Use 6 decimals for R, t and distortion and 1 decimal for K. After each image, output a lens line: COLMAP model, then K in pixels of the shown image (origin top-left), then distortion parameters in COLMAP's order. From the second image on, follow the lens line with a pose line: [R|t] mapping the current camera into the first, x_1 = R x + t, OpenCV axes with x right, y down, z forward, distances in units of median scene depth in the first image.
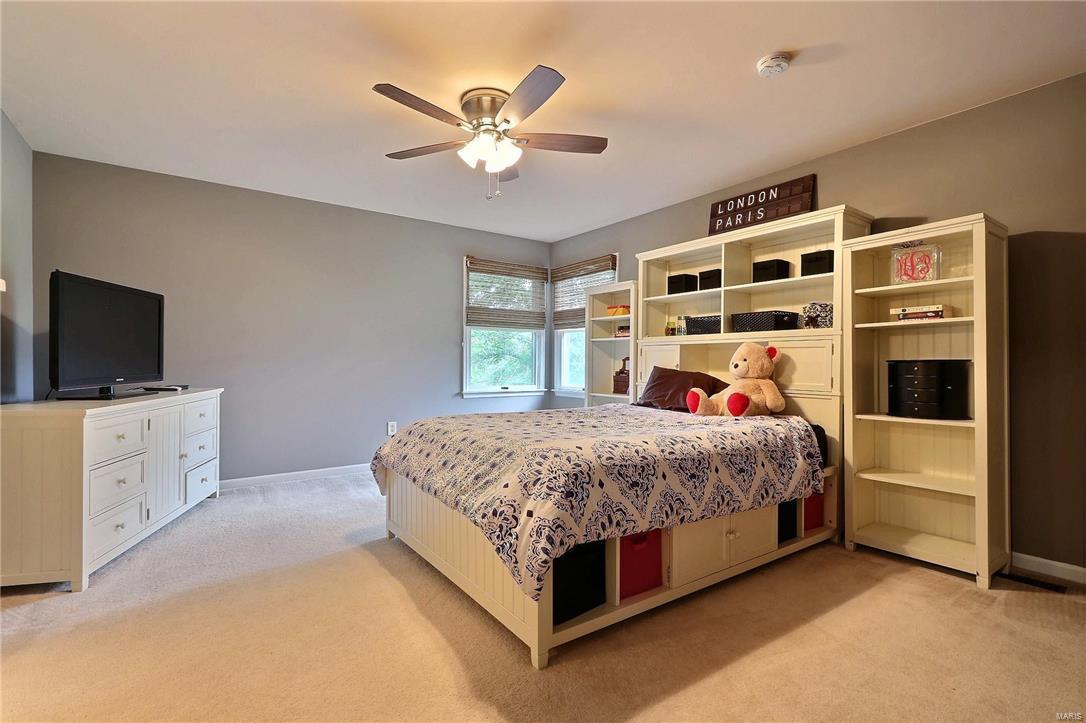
lens RADIAL K [[495.8, 0, 547.7], [0, 495.8, 367.2], [0, 0, 1]] dist [0.007231, -0.003635]
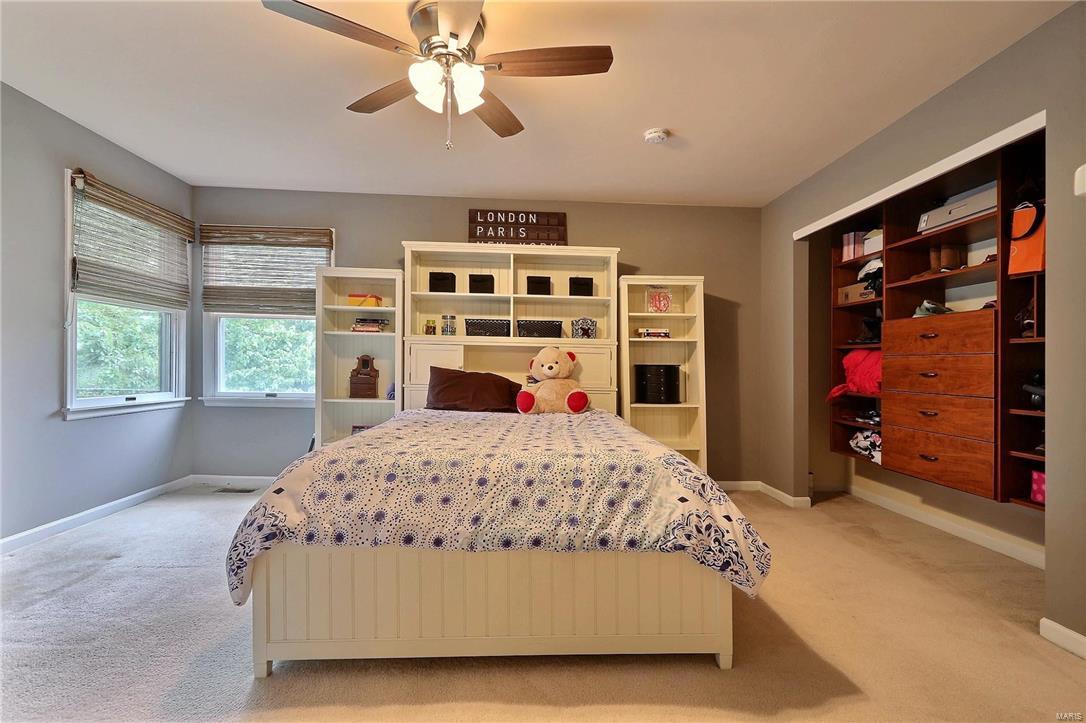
lens RADIAL K [[495.8, 0, 547.3], [0, 495.8, 360.7], [0, 0, 1]] dist [0.007231, -0.003635]
pose [[0.546841, 0.014793, 0.837106, -0.442715], [-0.009409, 0.999889, -0.011523, -0.004664], [-0.837183, -0.001575, 0.546920, 0.306083]]
